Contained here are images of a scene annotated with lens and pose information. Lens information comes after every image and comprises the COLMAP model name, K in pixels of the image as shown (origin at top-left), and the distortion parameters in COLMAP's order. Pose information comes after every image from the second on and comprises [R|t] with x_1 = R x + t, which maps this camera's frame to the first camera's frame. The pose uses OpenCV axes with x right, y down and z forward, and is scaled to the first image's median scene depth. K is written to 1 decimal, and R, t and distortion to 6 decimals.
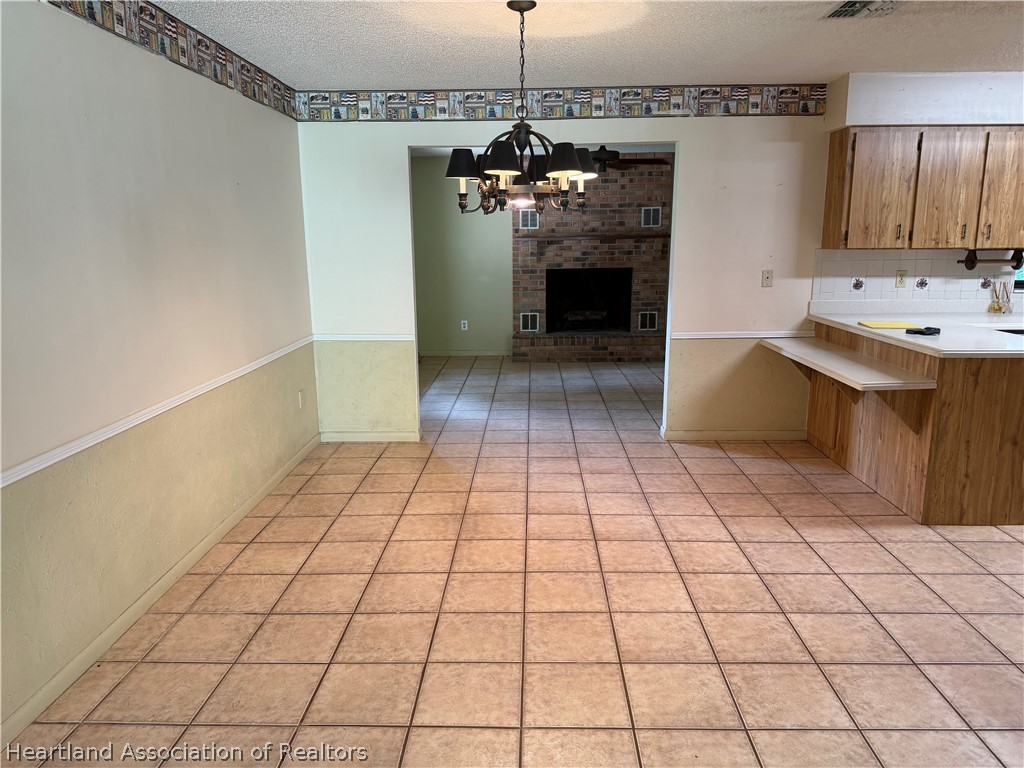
lens RADIAL K [[712.5, 0, 530.4], [0, 712.5, 393.4], [0, 0, 1]] dist [0.084344, -0.118751]
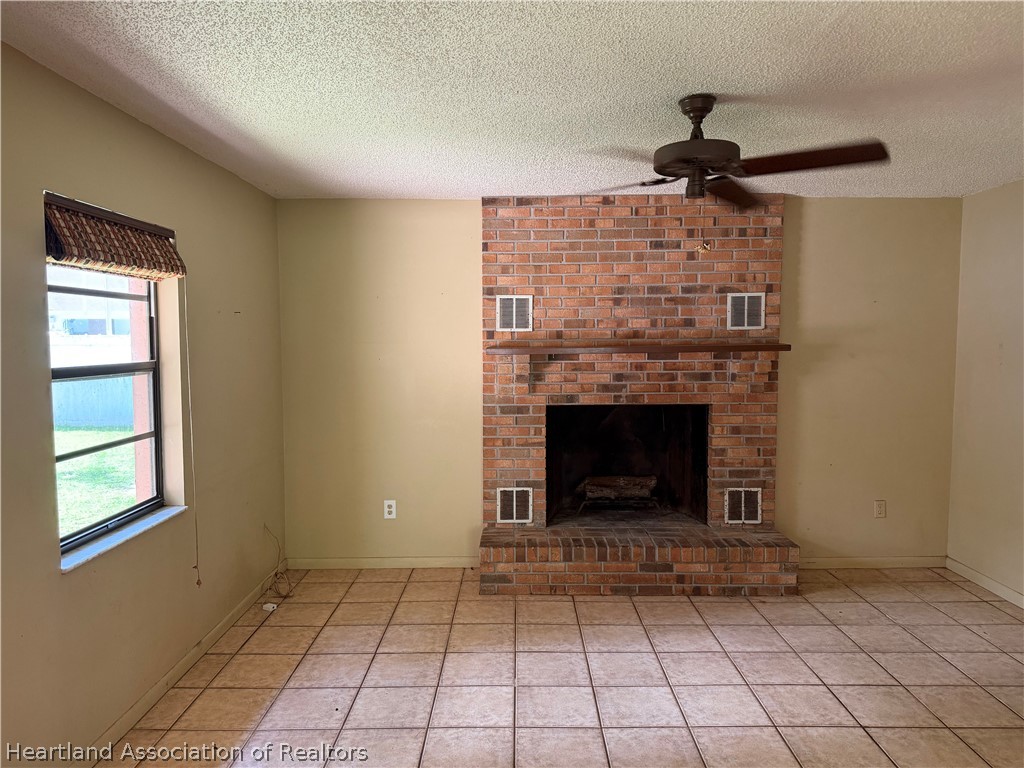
lens RADIAL K [[712.5, 0, 511.9], [0, 712.5, 388.8], [0, 0, 1]] dist [0.084344, -0.118751]
pose [[0.999982, 0.003147, 0.005044, -0.010610], [-0.002403, 0.989987, -0.141138, -0.203024], [-0.005438, 0.141124, 0.989977, 0.864084]]
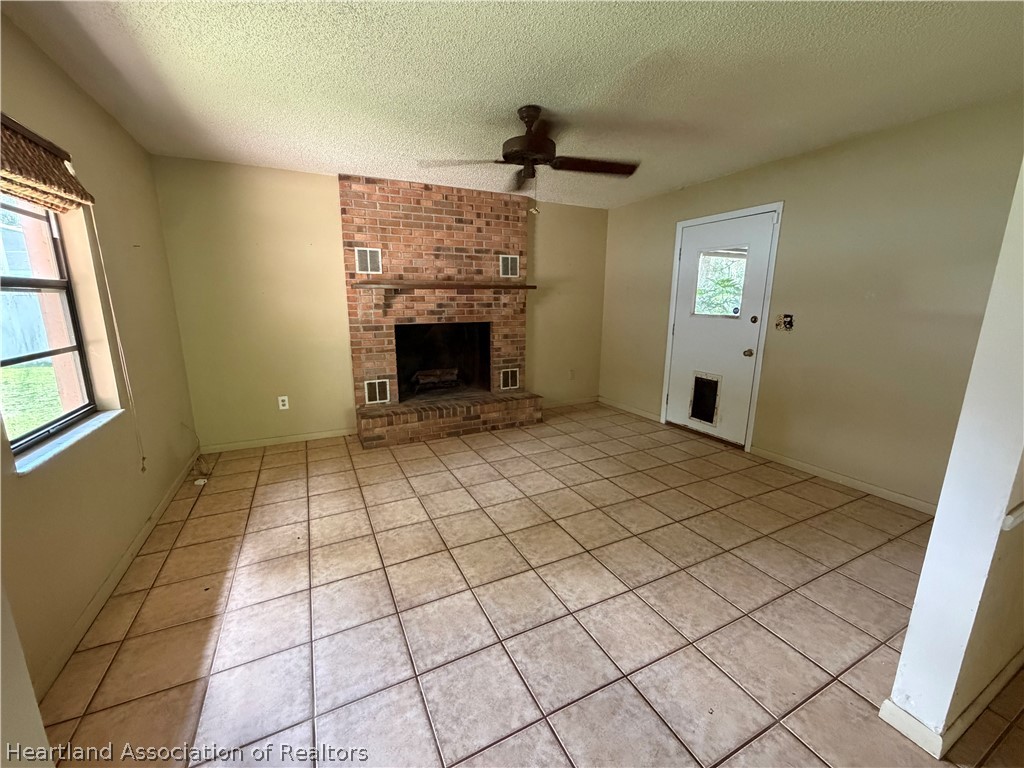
lens RADIAL K [[410.2, 0, 506.6], [0, 410.2, 384.4], [0, 0, 1]] dist [0.004615, -0.000365]
pose [[0.894333, -0.083983, 0.439449, -0.133033], [0.087304, 0.996101, 0.012689, -0.184934], [-0.438801, 0.027017, 0.898178, 0.962135]]
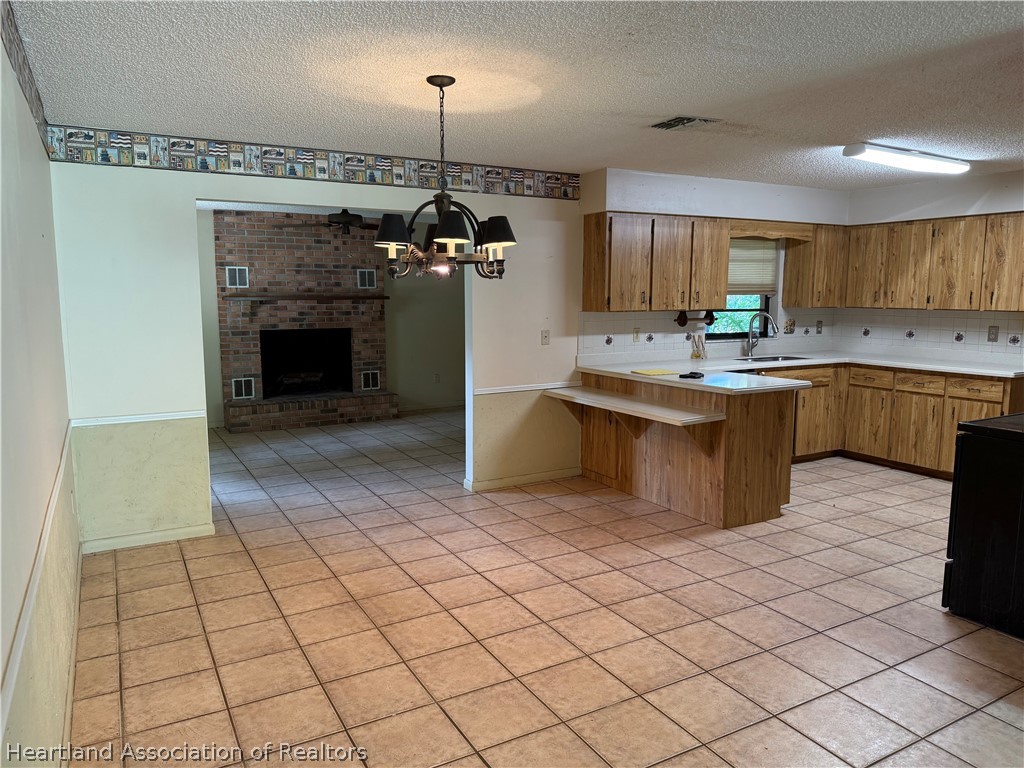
lens RADIAL K [[712.5, 0, 520.3], [0, 712.5, 388.4], [0, 0, 1]] dist [0.084344, -0.118751]
pose [[0.861937, -0.061876, 0.503225, -0.290993], [0.104295, 0.992938, -0.056547, -0.020566], [-0.496172, 0.101224, 0.862303, 0.061413]]
